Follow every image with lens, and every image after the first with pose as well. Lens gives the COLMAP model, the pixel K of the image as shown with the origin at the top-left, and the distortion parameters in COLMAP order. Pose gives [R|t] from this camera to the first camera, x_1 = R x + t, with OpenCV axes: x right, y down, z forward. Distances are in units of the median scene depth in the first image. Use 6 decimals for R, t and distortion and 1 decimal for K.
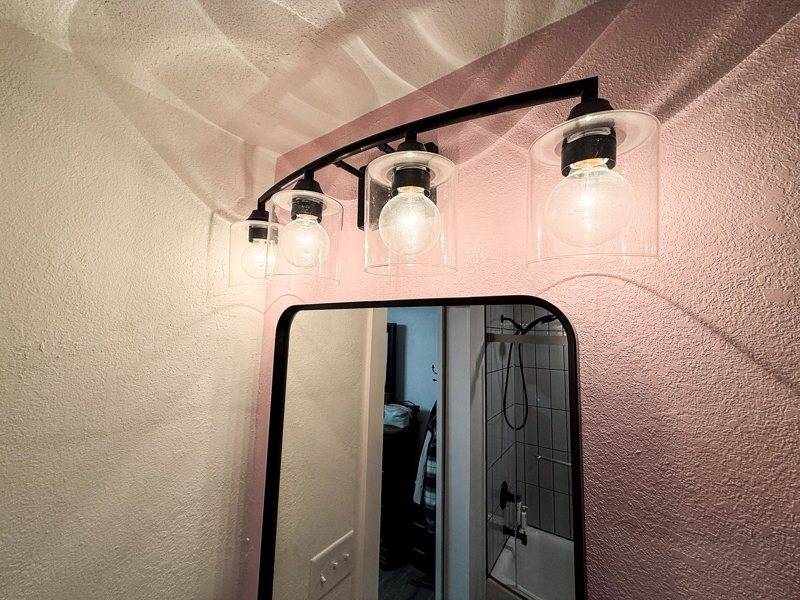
lens RADIAL K [[319.1, 0, 398.2], [0, 319.1, 299.0], [0, 0, 1]] dist [-0.002061, 0.000576]
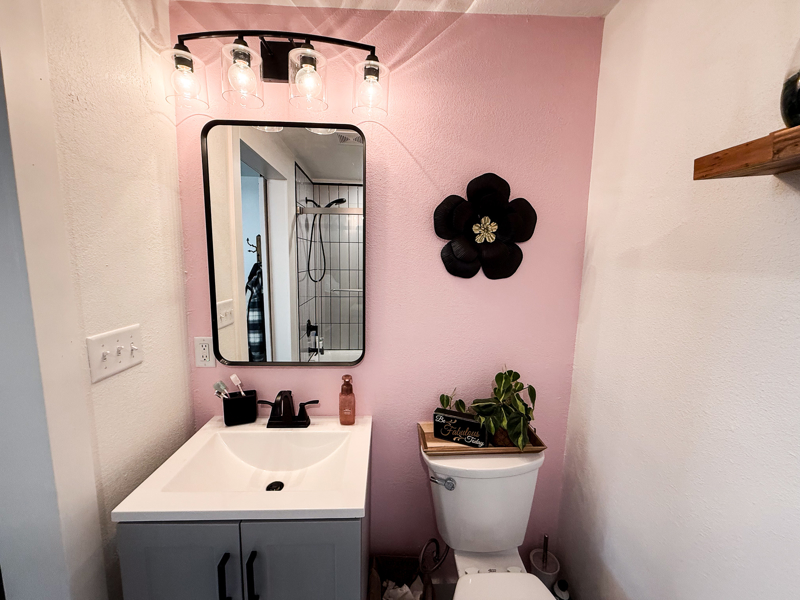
lens RADIAL K [[319.1, 0, 396.4], [0, 319.1, 299.3], [0, 0, 1]] dist [-0.002061, 0.000576]
pose [[0.801341, -0.087188, 0.591820, -0.598919], [-0.061214, 0.972177, 0.226108, 0.464603], [-0.595067, -0.217417, 0.773708, -0.978785]]
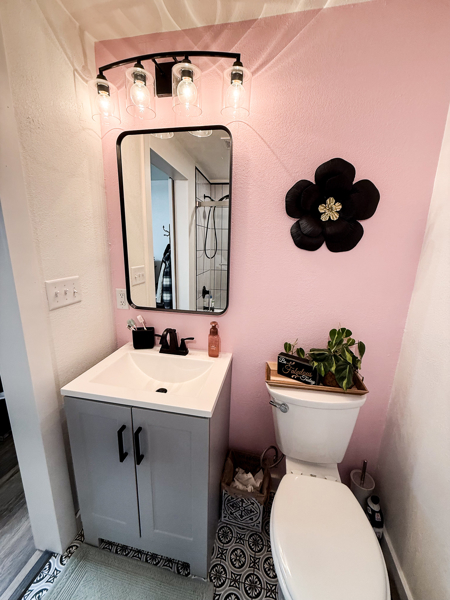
lens RADIAL K [[239.4, 0, 225.4], [0, 239.4, 298.6], [0, 0, 1]] dist [-0.002061, 0.000576]
pose [[0.913978, -0.092987, 0.394964, -0.433928], [-0.044697, 0.944391, 0.325772, 0.529768], [-0.403293, -0.315402, 0.858997, -1.071441]]
